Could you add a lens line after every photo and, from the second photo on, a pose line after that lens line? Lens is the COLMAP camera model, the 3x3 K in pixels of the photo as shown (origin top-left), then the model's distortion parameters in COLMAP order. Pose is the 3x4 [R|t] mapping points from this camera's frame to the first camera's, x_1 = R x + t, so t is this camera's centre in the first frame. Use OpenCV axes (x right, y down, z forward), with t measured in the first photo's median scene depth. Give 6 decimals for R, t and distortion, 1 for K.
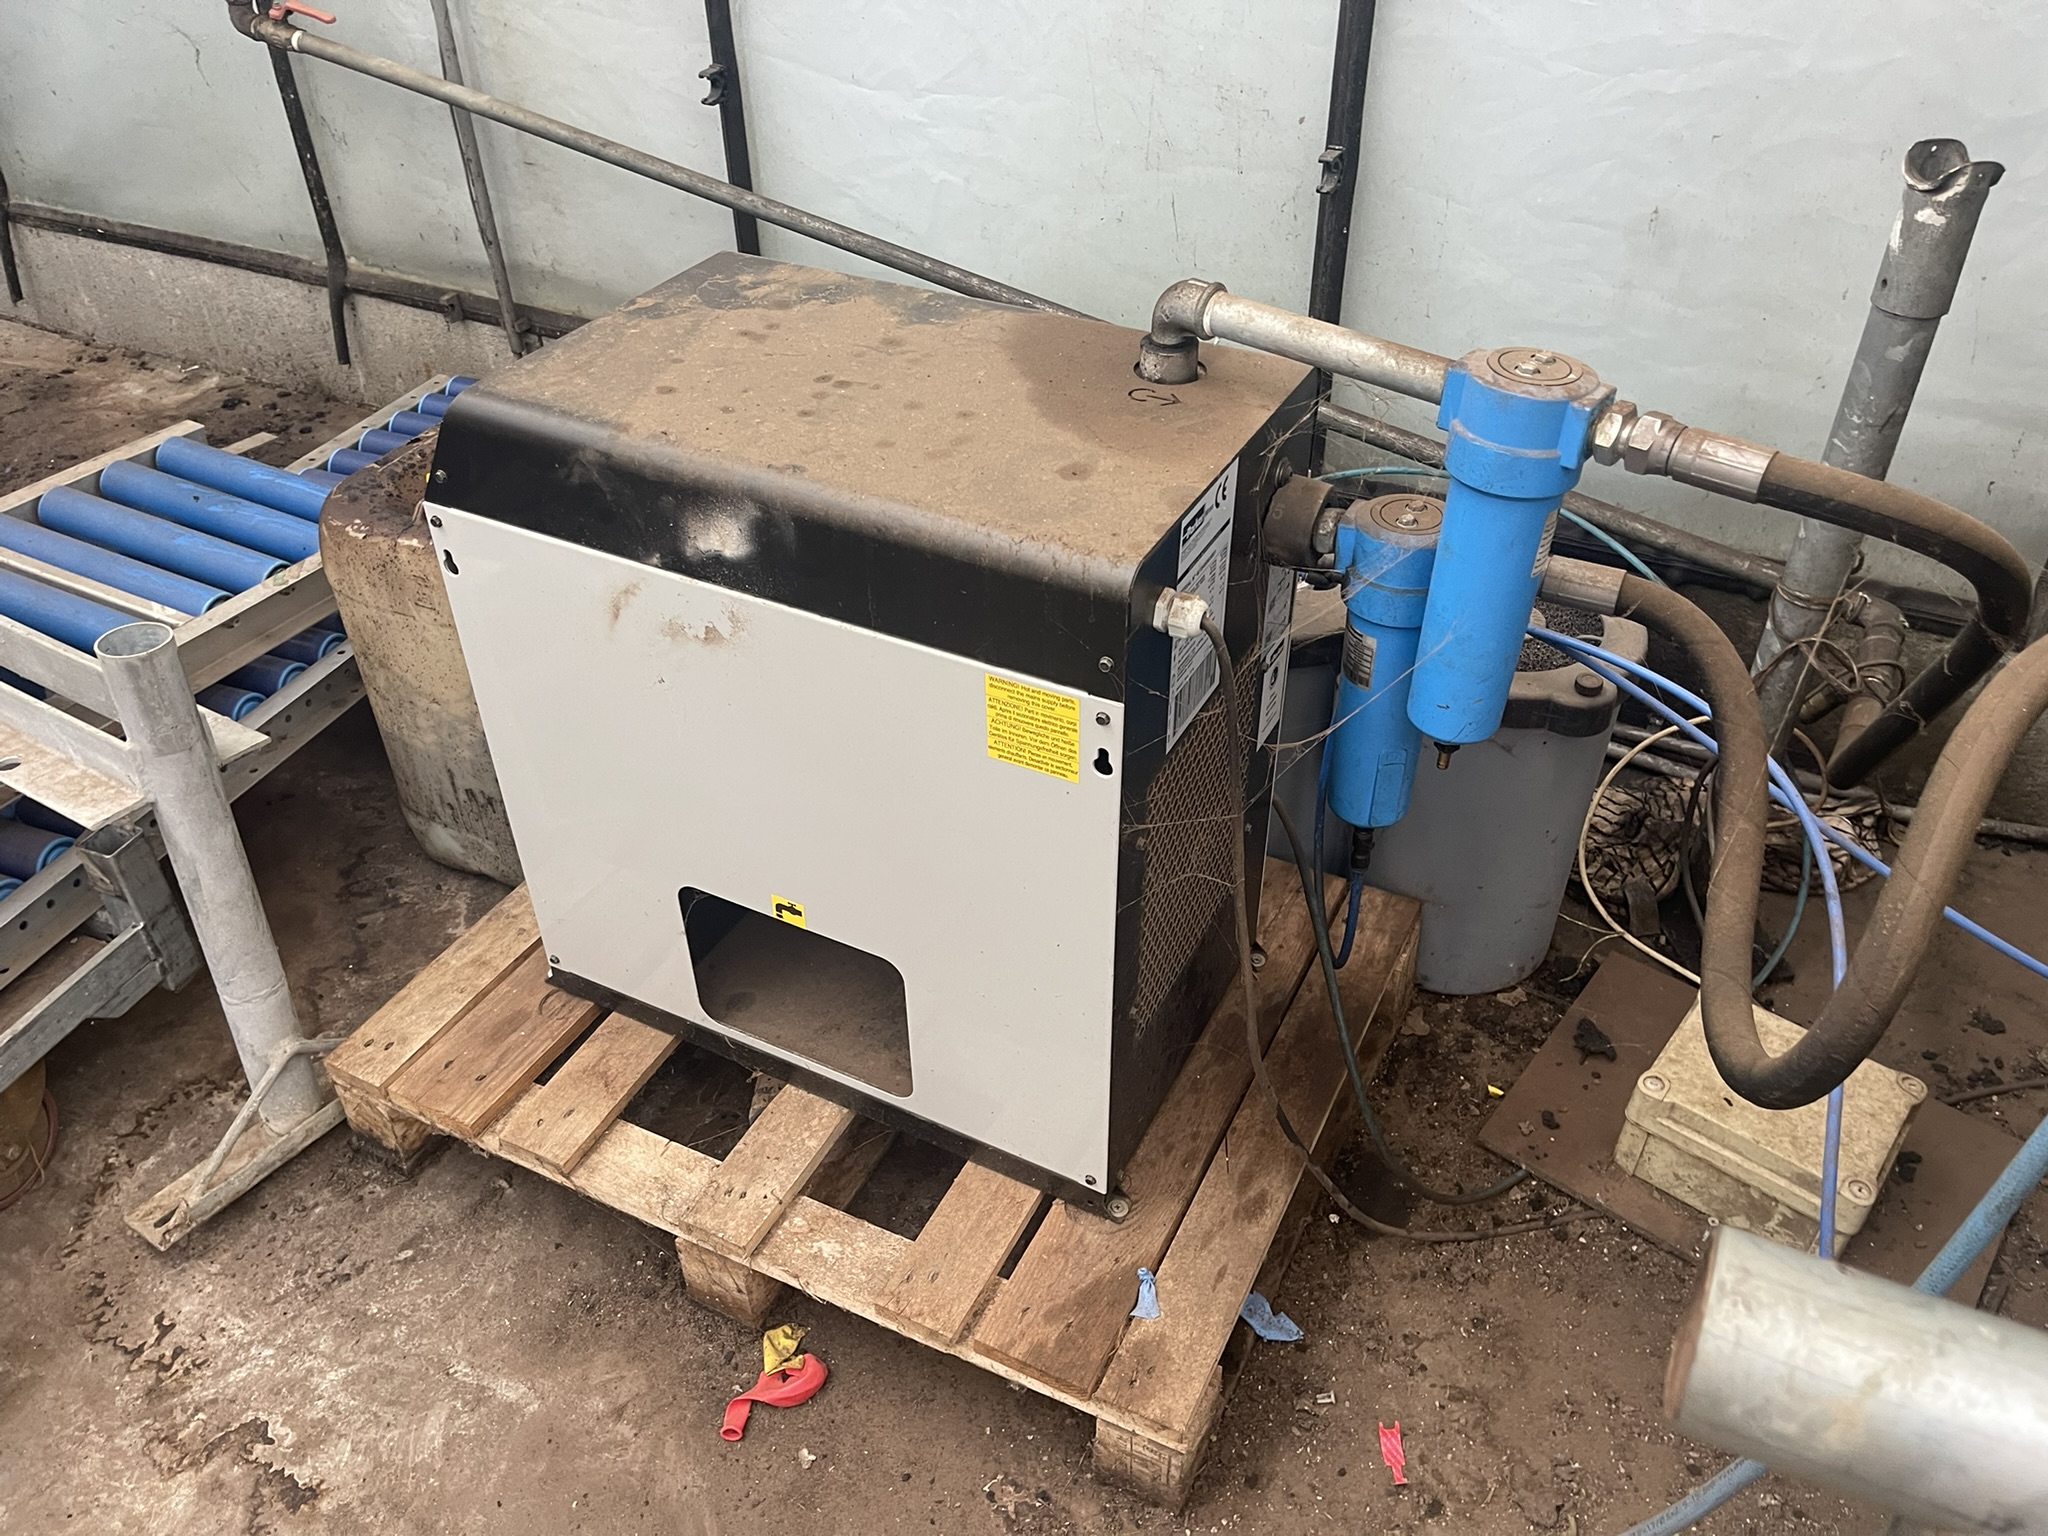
lens RADIAL K [[1545.3, 0, 1033.8], [0, 1545.3, 763.0], [0, 0, 1]] dist [0.045810, -0.058534]
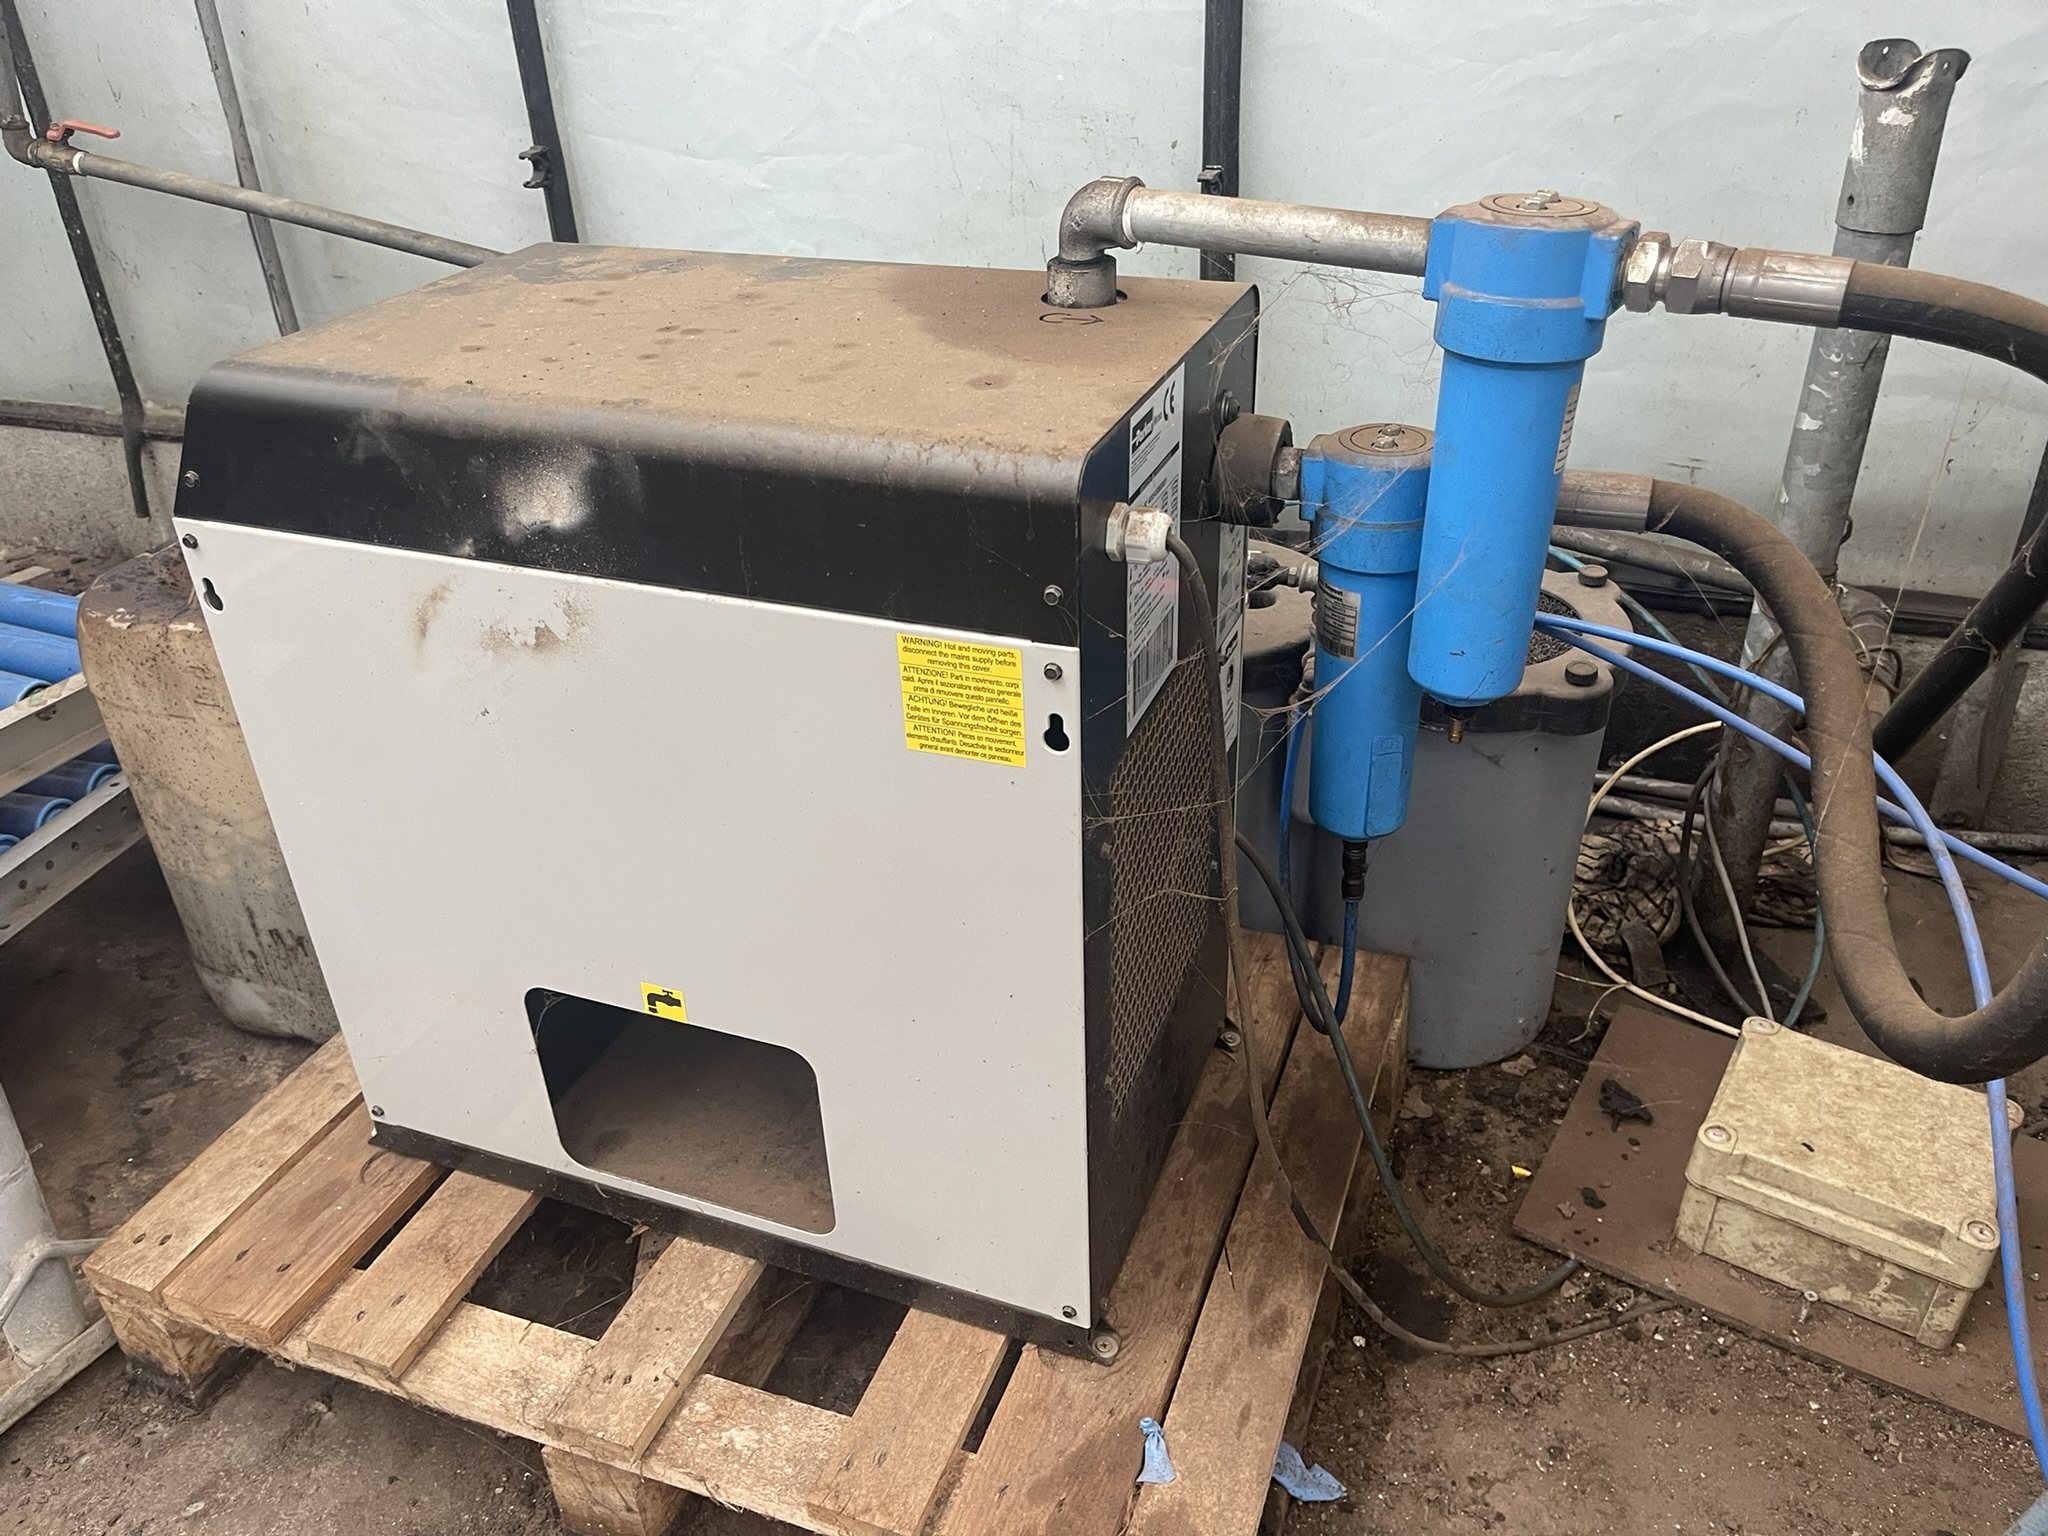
lens RADIAL K [[1545.3, 0, 1012.3], [0, 1545.3, 768.3], [0, 0, 1]] dist [0.045810, -0.058534]
pose [[0.994603, -0.076835, 0.069719, -0.024035], [0.084803, 0.989191, -0.119624, 0.079256], [-0.059774, 0.124891, 0.990368, 0.165394]]
